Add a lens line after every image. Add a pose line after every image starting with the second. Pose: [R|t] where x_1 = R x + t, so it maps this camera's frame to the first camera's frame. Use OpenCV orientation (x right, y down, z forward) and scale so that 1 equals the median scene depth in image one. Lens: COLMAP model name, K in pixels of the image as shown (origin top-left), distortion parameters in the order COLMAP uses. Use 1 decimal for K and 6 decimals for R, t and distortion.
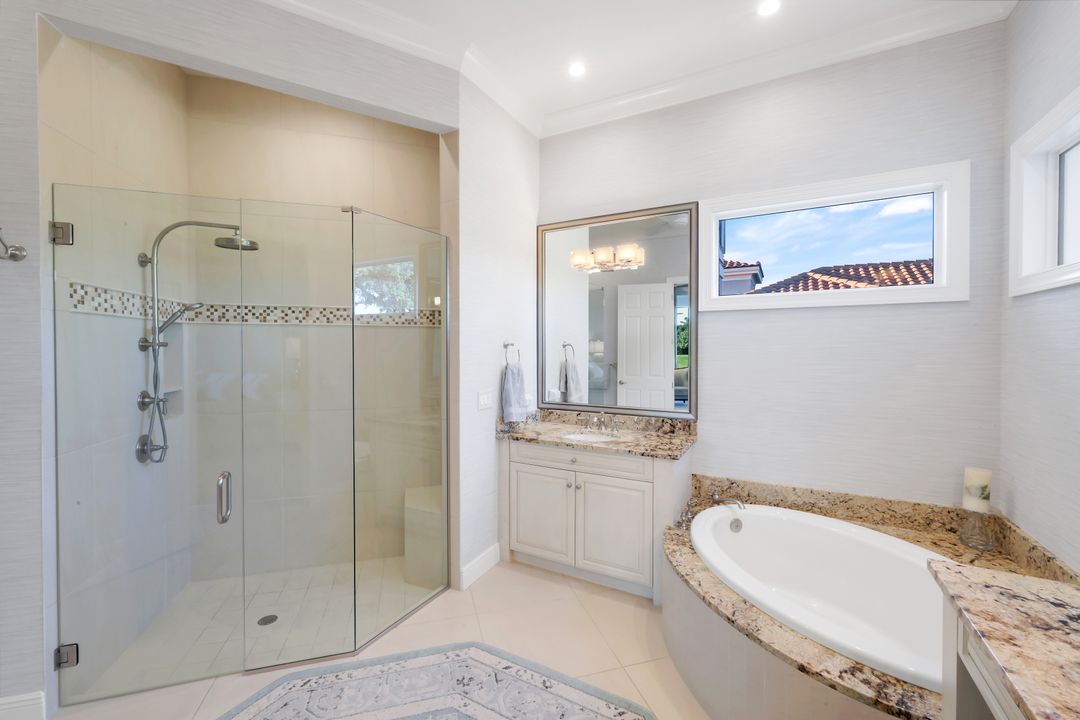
lens RADIAL K [[445.6, 0, 540.3], [0, 445.6, 354.2], [0, 0, 1]] dist [0.000015, 0.001217]
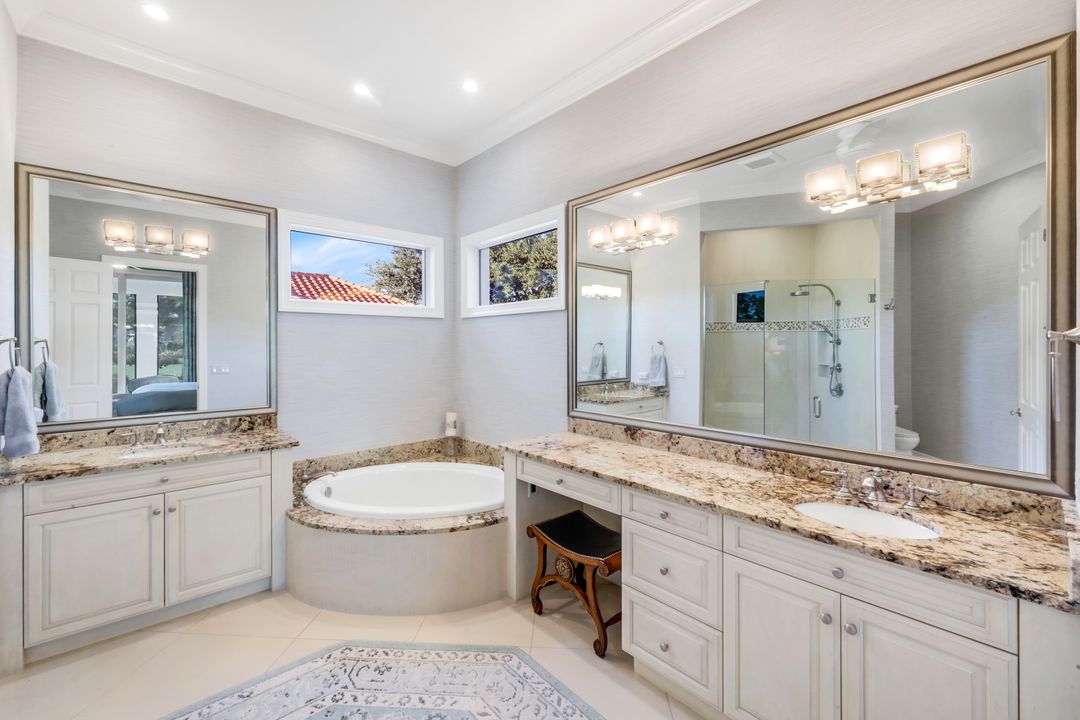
lens RADIAL K [[445.6, 0, 549.8], [0, 445.6, 349.4], [0, 0, 1]] dist [0.000015, 0.001217]
pose [[0.315152, -0.008730, 0.949001, -0.498354], [0.016589, 0.999856, 0.003689, 0.002966], [-0.948896, 0.014581, 0.315251, 0.046628]]
